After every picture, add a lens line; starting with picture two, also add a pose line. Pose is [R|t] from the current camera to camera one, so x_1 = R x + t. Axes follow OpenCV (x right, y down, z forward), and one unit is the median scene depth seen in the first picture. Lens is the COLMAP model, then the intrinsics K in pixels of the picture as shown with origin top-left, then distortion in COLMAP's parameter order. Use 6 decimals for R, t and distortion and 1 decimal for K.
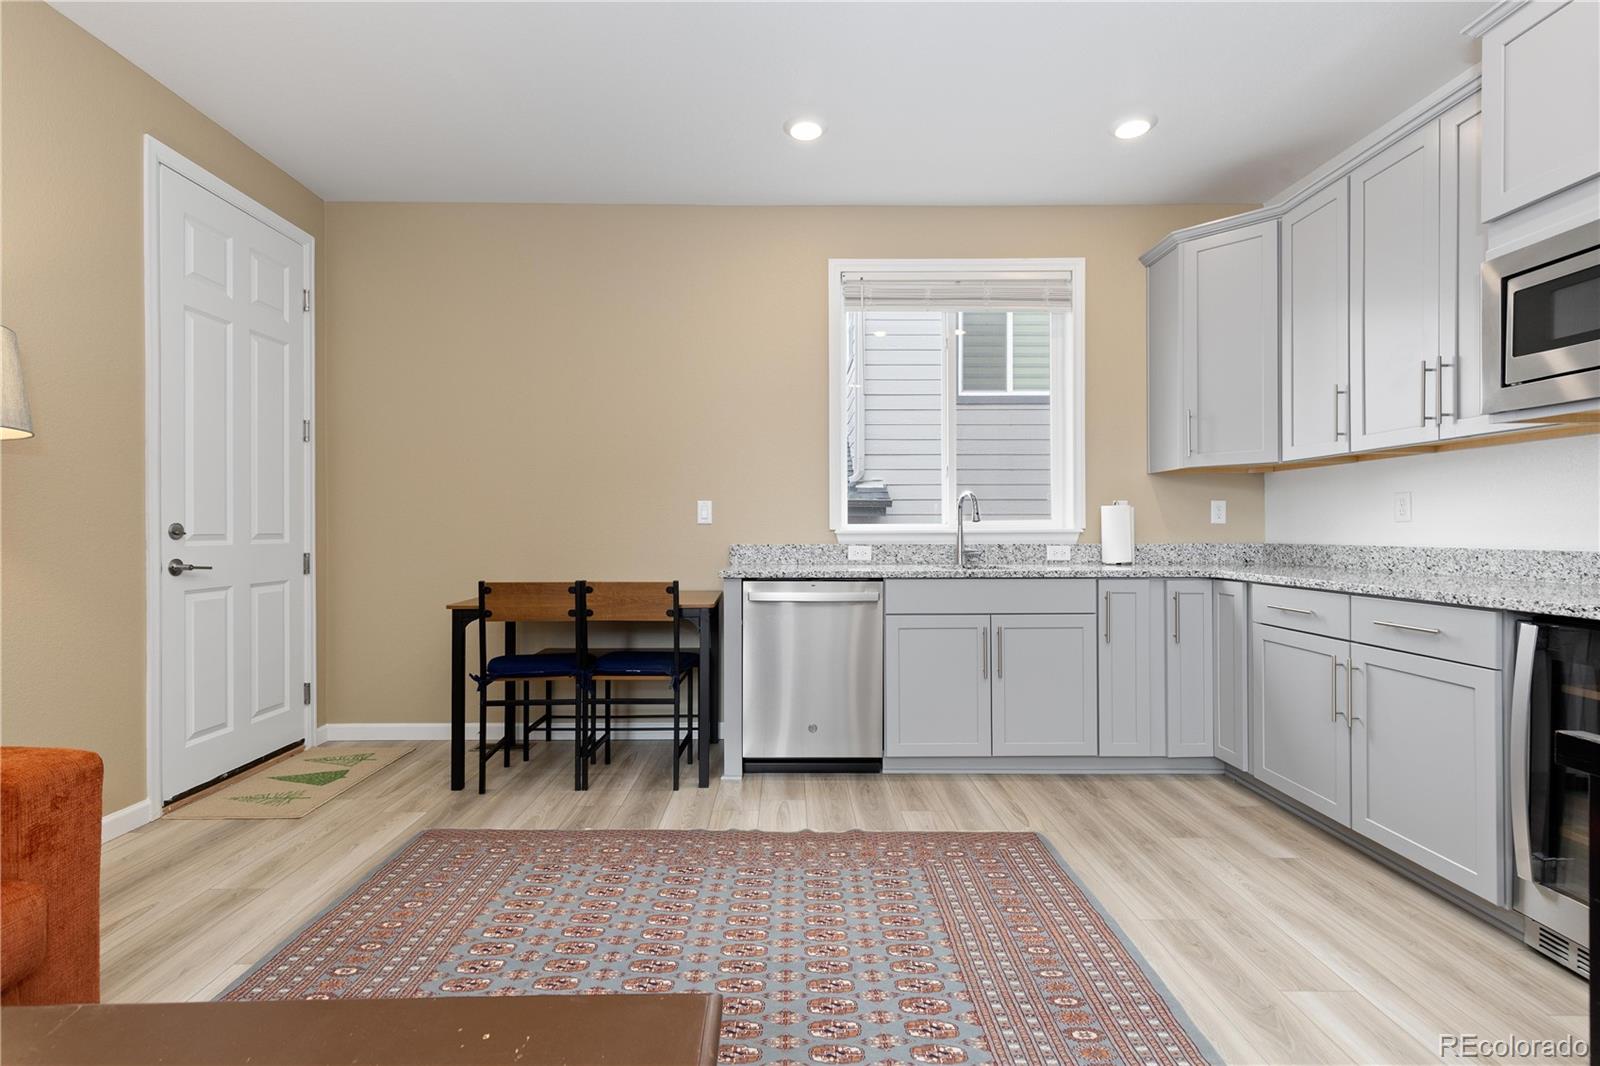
lens RADIAL K [[733.4, 0, 797.9], [0, 733.4, 529.6], [0, 0, 1]] dist [0.004233, -0.000111]
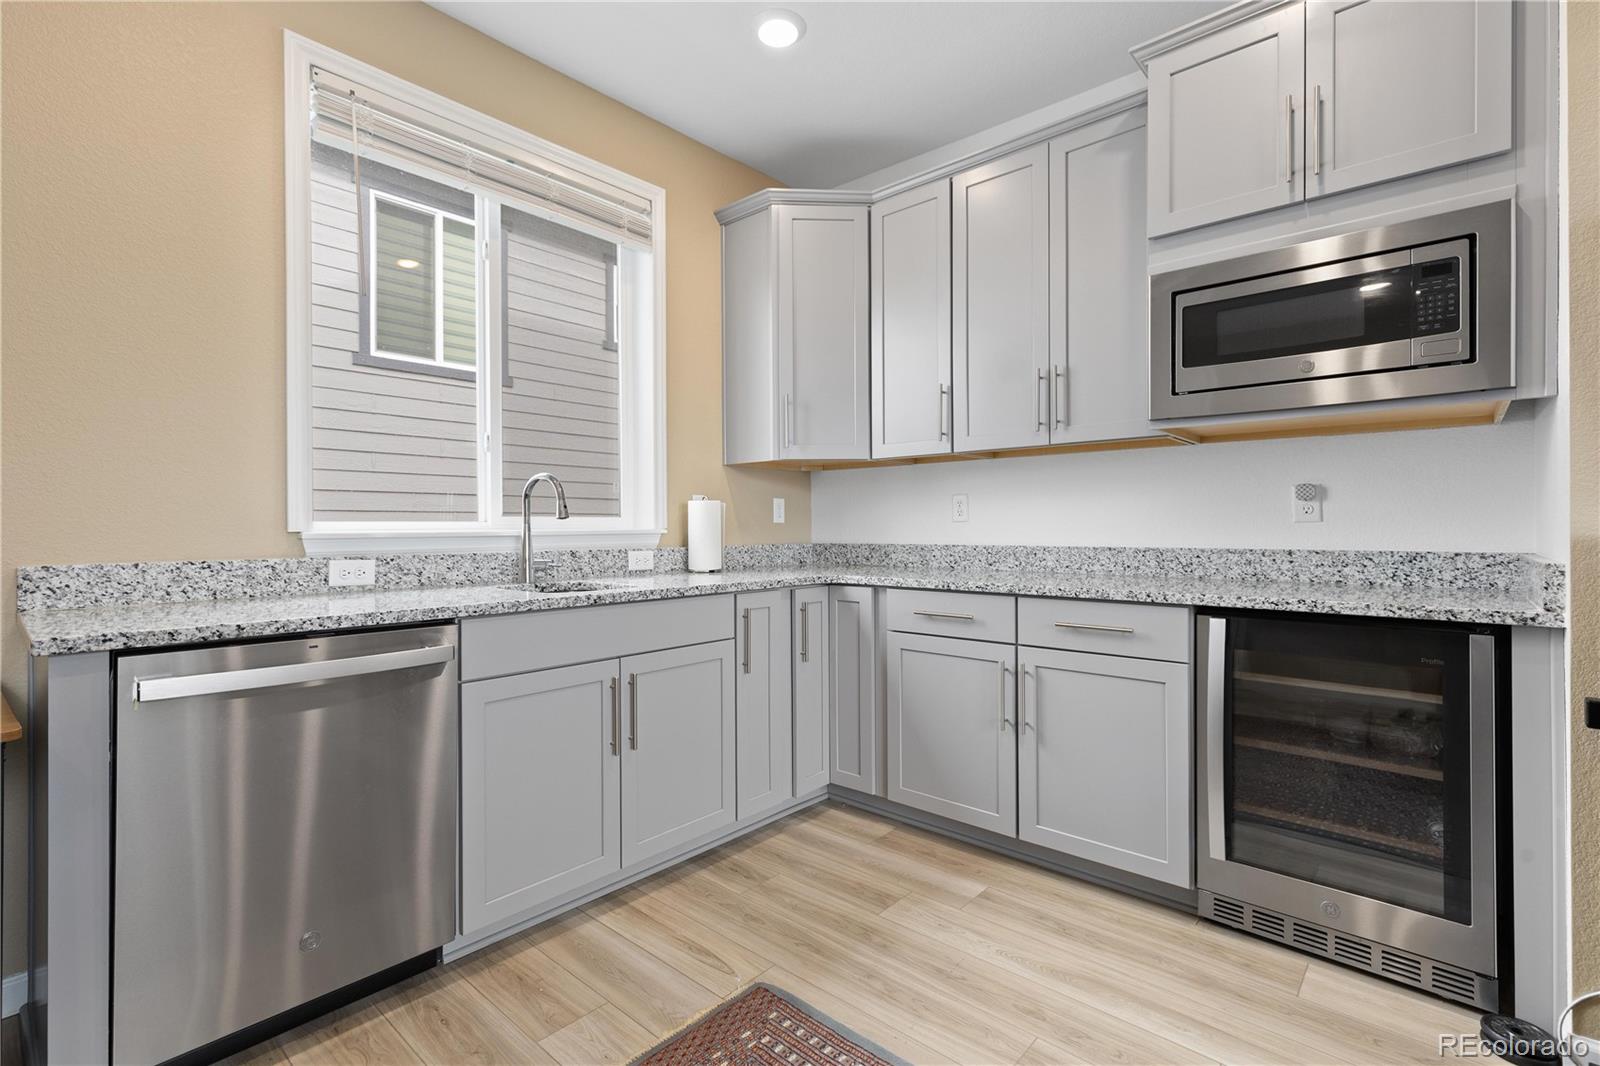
lens RADIAL K [[733.4, 0, 799.2], [0, 733.4, 525.9], [0, 0, 1]] dist [0.004233, -0.000111]
pose [[0.678670, 0.001030, 0.734443, -0.118283], [0.002333, 0.999991, -0.003558, -0.001265], [-0.734440, 0.004129, 0.678661, 0.430462]]
